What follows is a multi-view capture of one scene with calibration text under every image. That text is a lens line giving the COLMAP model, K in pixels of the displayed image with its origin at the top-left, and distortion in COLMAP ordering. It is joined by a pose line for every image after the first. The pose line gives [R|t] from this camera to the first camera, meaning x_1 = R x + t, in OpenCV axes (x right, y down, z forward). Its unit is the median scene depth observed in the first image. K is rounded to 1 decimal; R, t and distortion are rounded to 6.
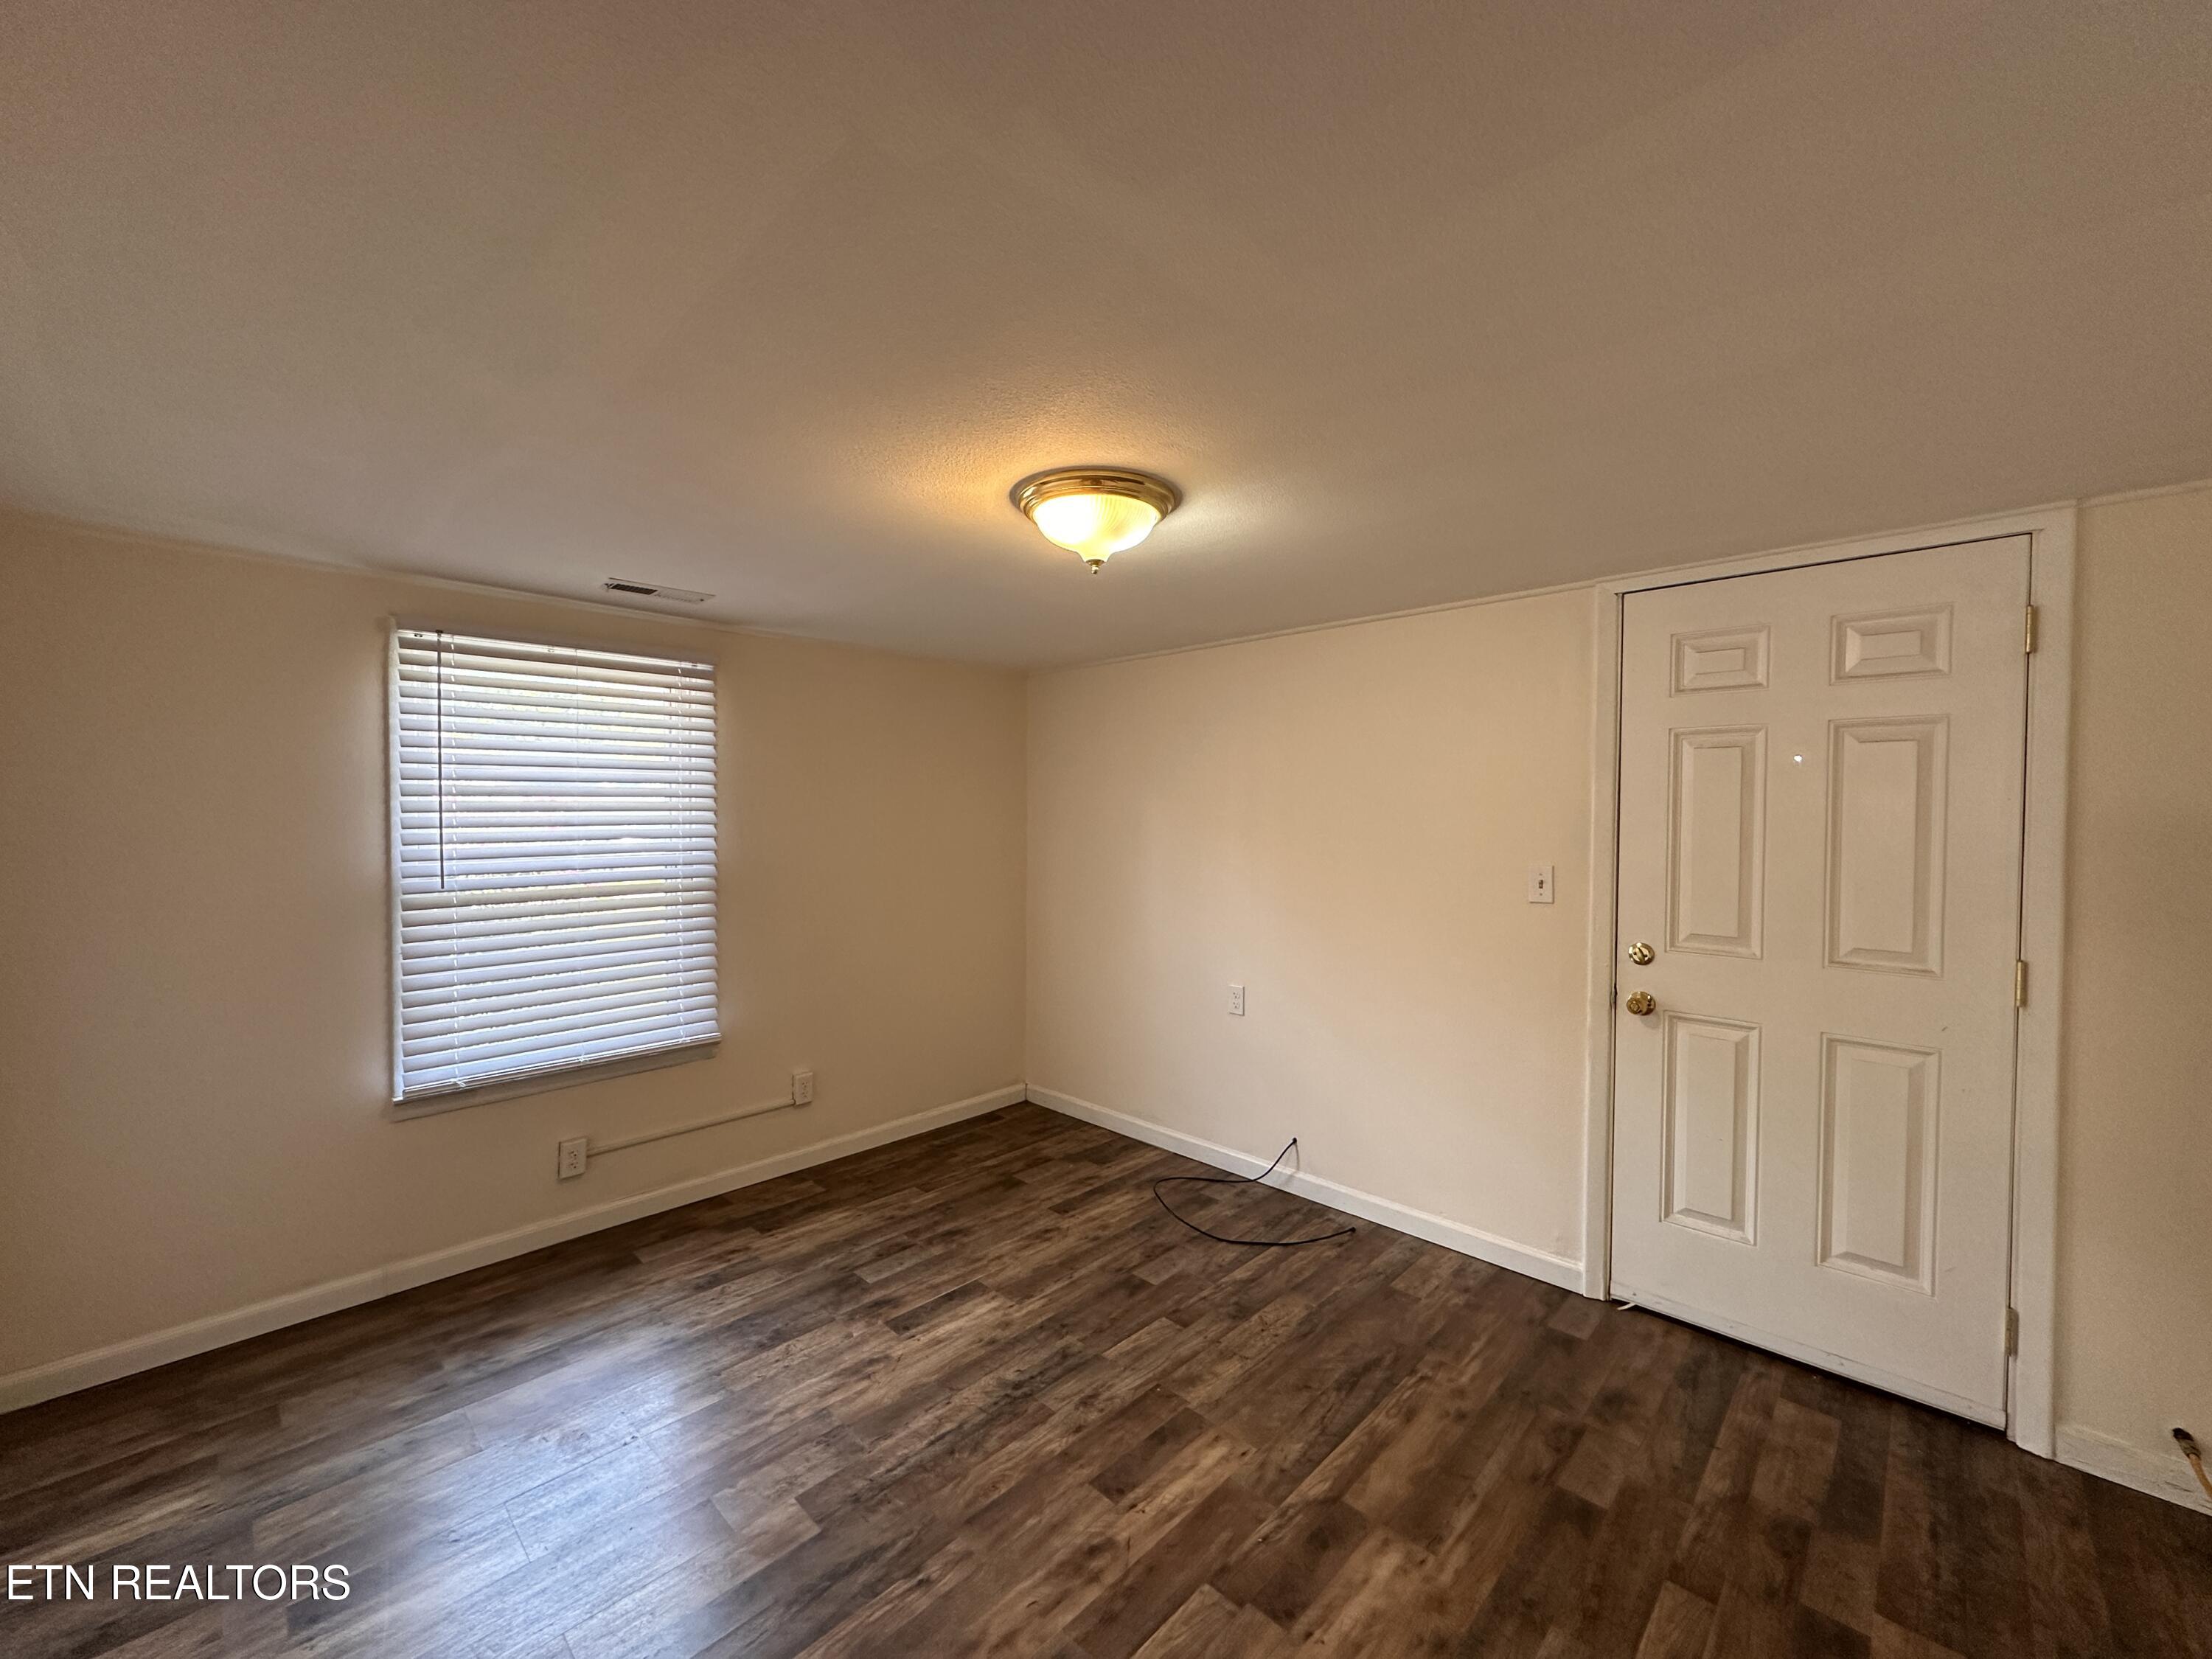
lens RADIAL K [[879.7, 0, 1106.0], [0, 879.7, 829.5], [0, 0, 1]] dist [0.001915, -0.000236]
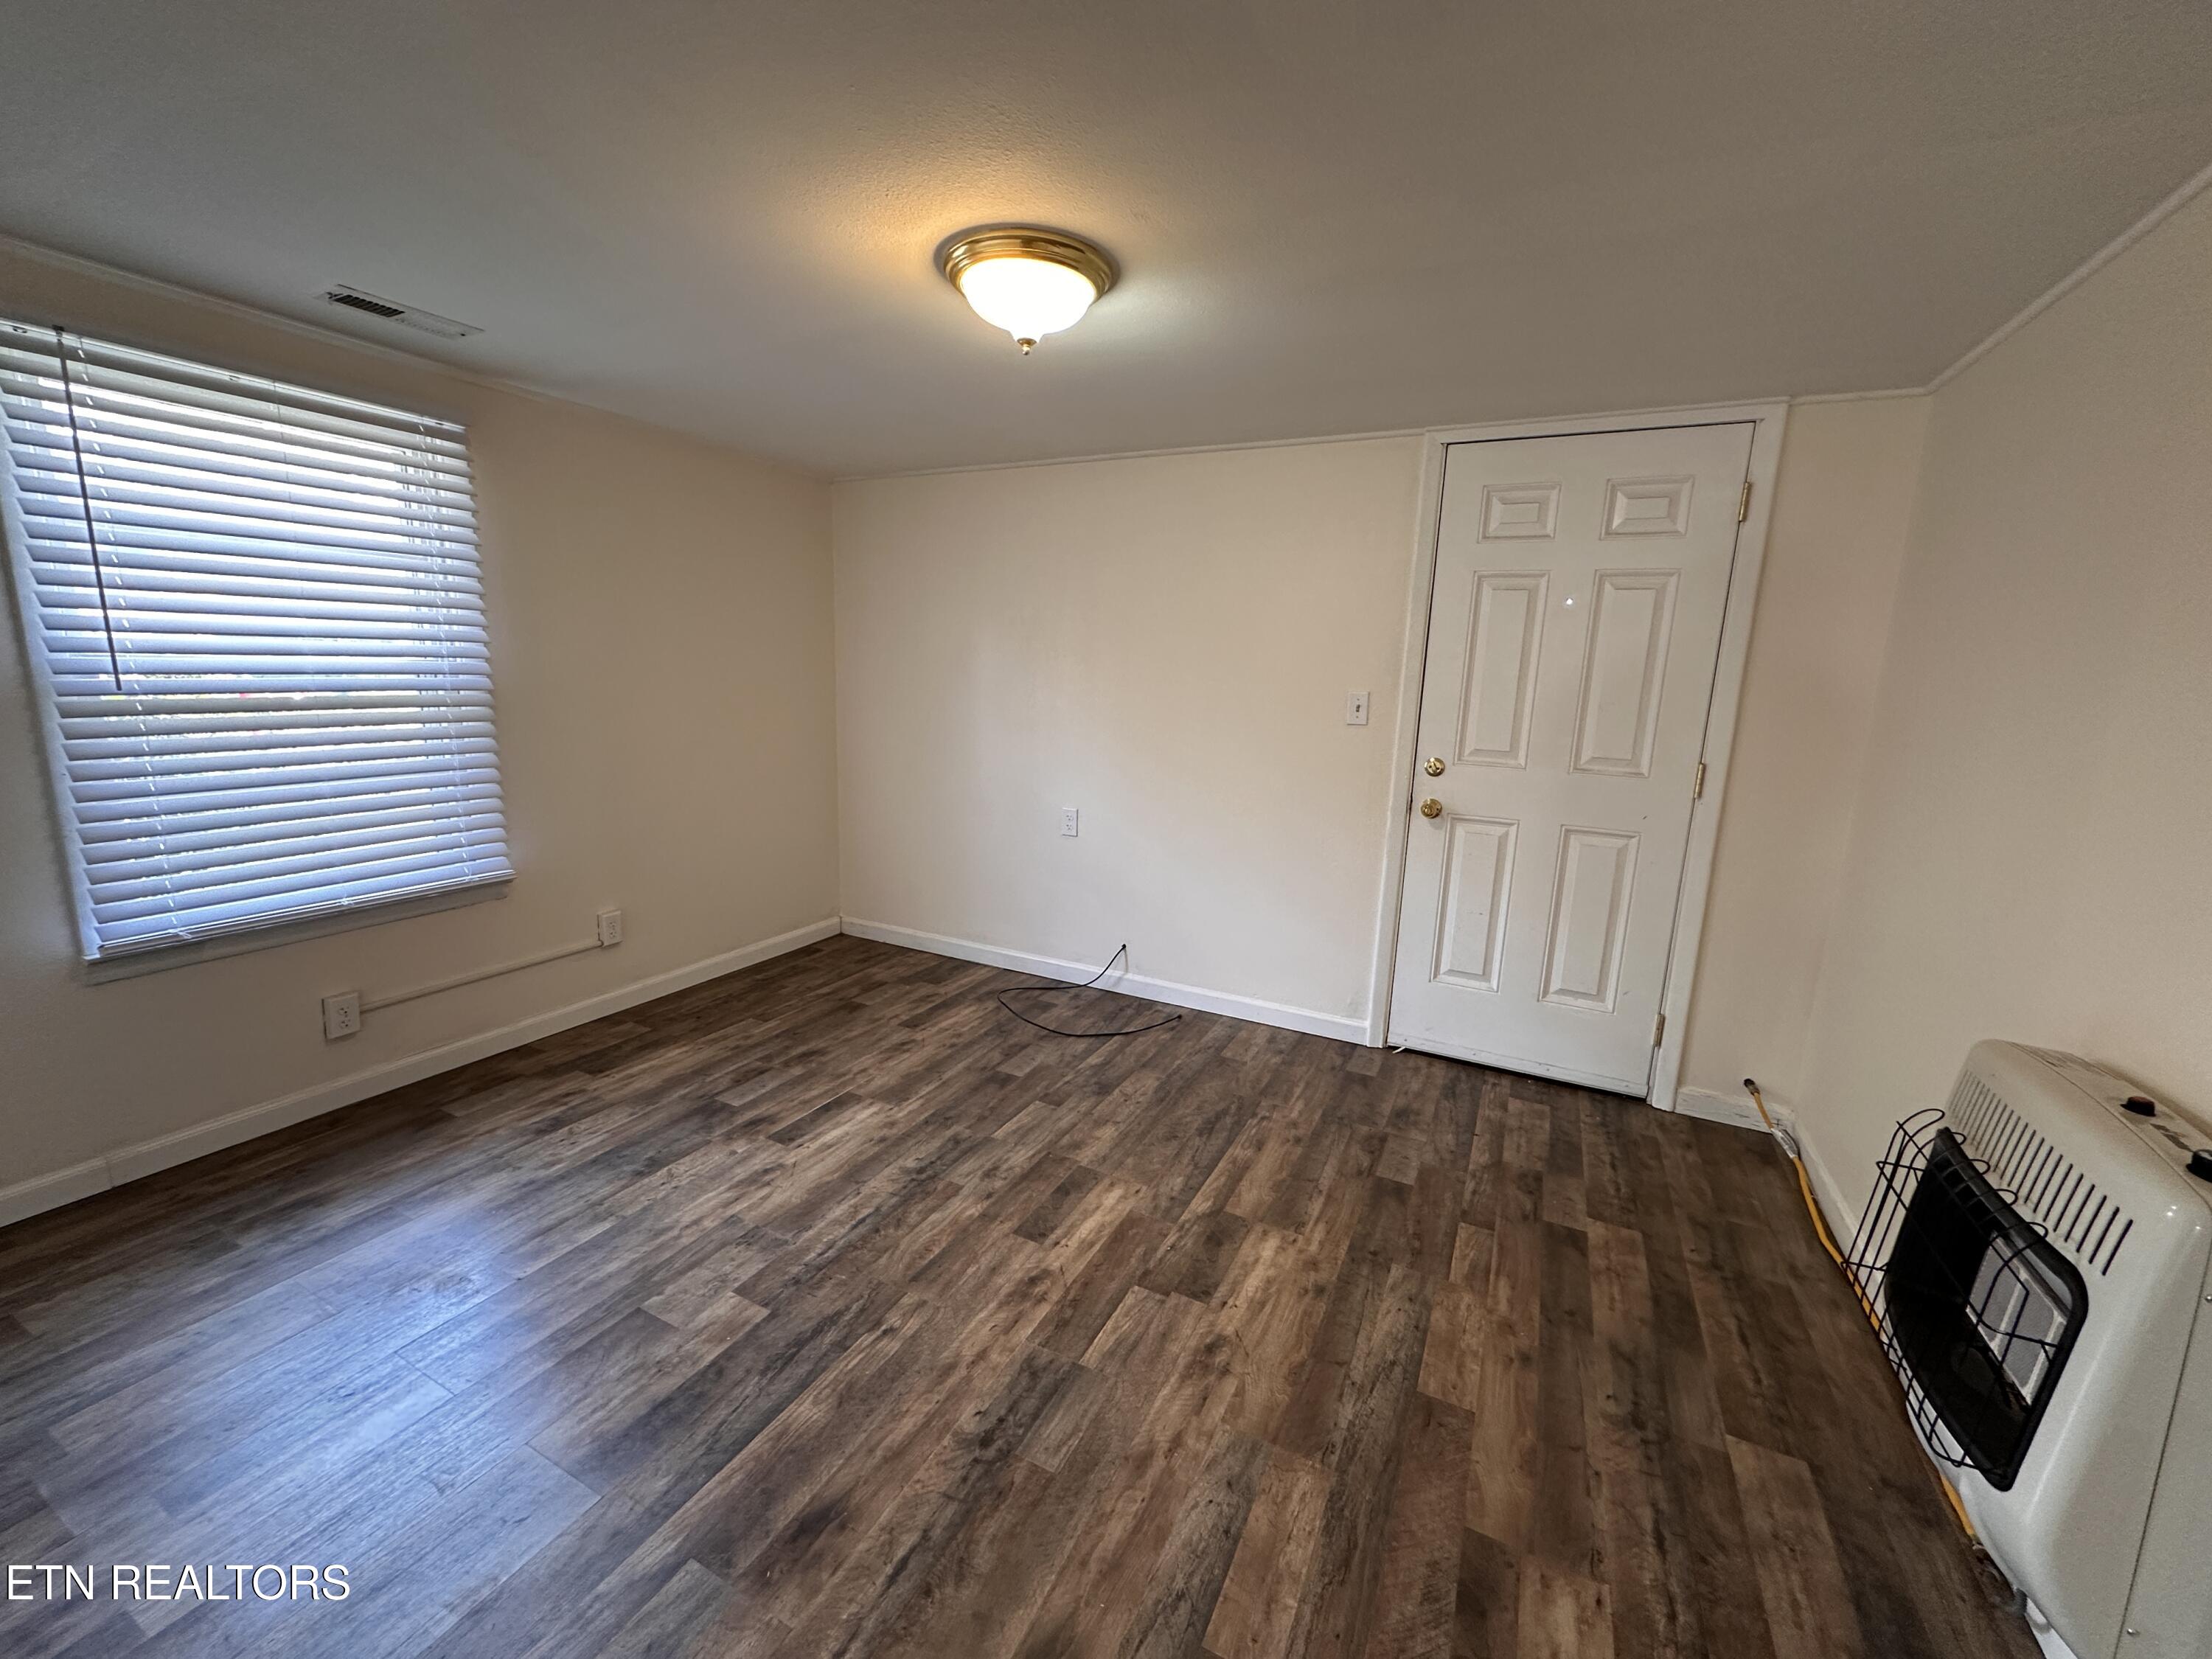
lens RADIAL K [[879.7, 0, 1106.0], [0, 879.7, 829.5], [0, 0, 1]] dist [0.001915, -0.000236]
pose [[0.955011, -0.025372, 0.295483, -0.177351], [-0.024812, 0.986005, 0.164859, 0.042349], [-0.295530, -0.164774, 0.941016, 0.002404]]
